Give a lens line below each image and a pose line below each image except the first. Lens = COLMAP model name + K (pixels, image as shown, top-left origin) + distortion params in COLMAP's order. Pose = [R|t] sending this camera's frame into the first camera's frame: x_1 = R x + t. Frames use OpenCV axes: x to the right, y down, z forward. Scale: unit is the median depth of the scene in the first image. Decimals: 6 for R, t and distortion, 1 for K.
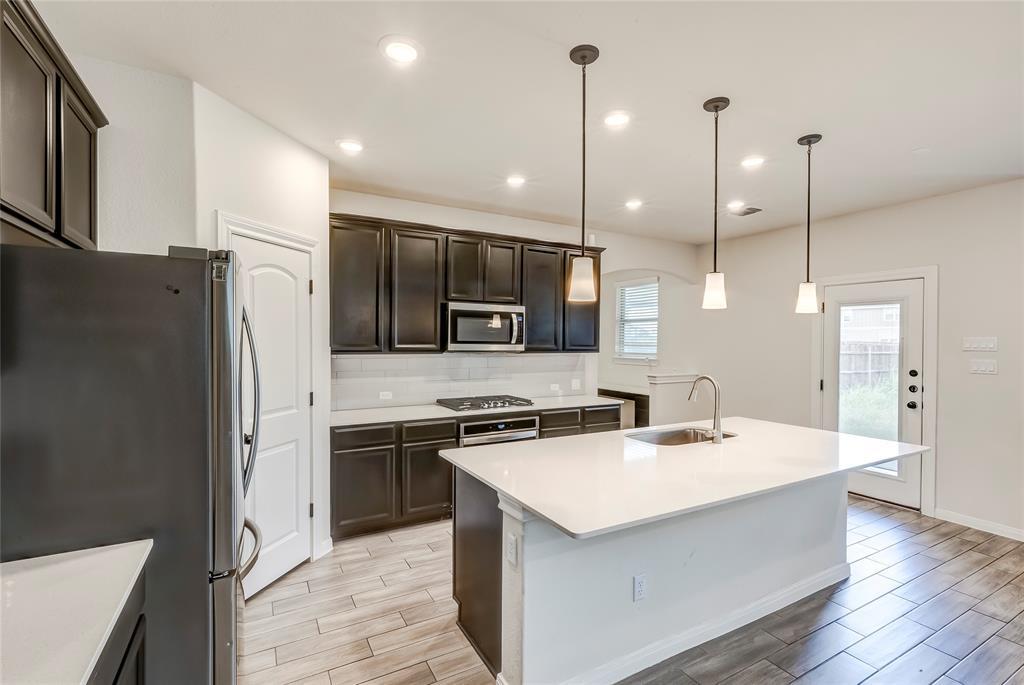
lens RADIAL K [[465.2, 0, 513.3], [0, 465.2, 343.0], [0, 0, 1]] dist [0.000112, 0.000951]
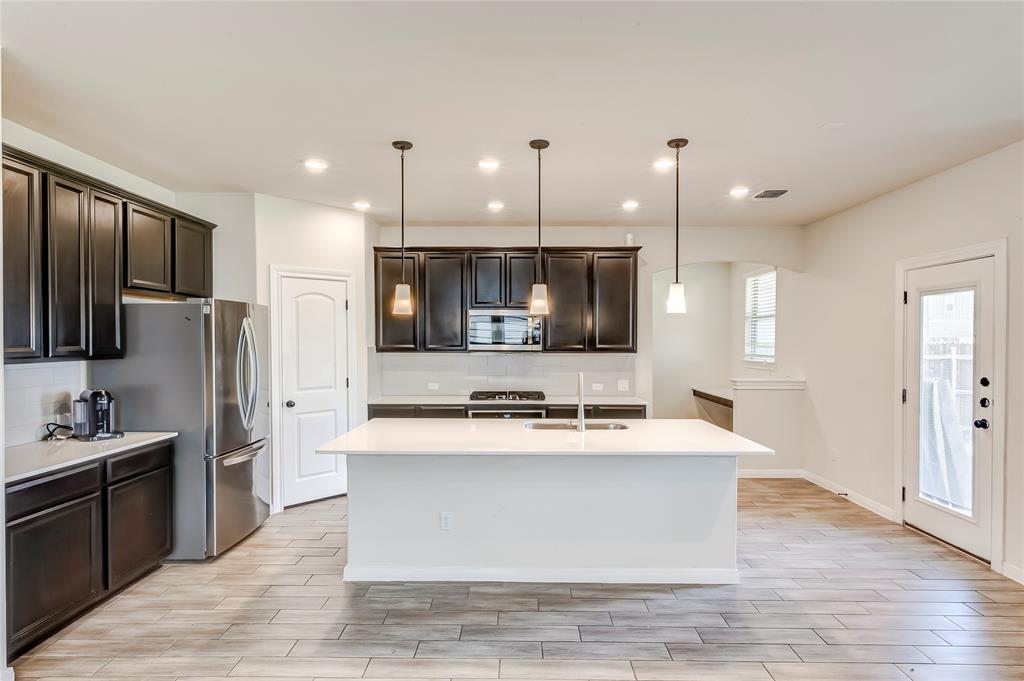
lens RADIAL K [[538.9, 0, 517.6], [0, 538.9, 343.3], [0, 0, 1]] dist [0.003265, -0.000112]
pose [[0.868231, -0.003059, -0.496150, 0.620337], [0.002080, 0.999995, -0.002527, 0.002882], [0.496155, 0.001162, 0.868233, -0.137213]]
